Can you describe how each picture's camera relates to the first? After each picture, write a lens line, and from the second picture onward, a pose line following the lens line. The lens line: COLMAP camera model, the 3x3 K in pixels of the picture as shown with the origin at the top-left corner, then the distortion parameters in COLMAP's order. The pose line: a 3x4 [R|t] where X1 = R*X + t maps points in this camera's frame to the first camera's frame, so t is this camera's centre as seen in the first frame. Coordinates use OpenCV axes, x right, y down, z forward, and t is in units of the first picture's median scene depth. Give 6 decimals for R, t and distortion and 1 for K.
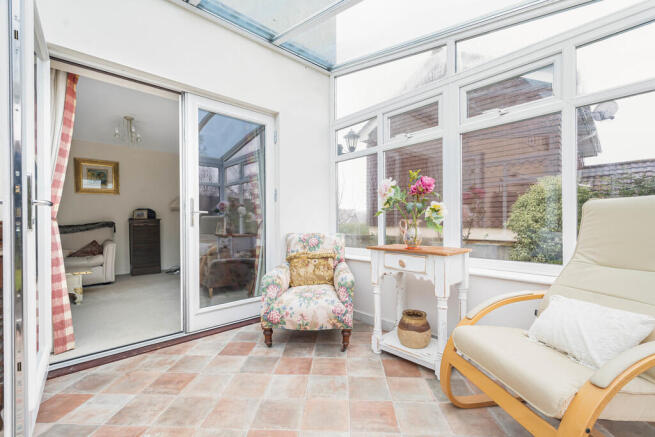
lens RADIAL K [[282.2, 0, 327.5], [0, 282.2, 218.5], [0, 0, 1]] dist [-0.000090, 0.000045]
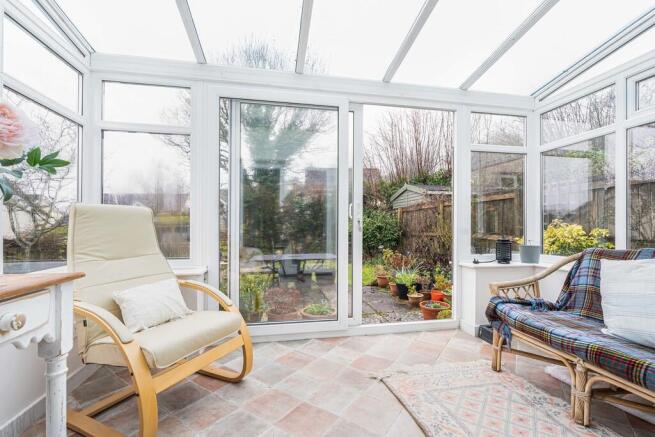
lens RADIAL K [[282.2, 0, 327.5], [0, 282.2, 218.5], [0, 0, 1]] dist [-0.000090, 0.000045]
pose [[-0.856868, 0.014545, 0.515330, -0.561670], [0.002100, 0.999692, -0.024724, 0.017422], [-0.515531, -0.020103, -0.856635, 1.663202]]
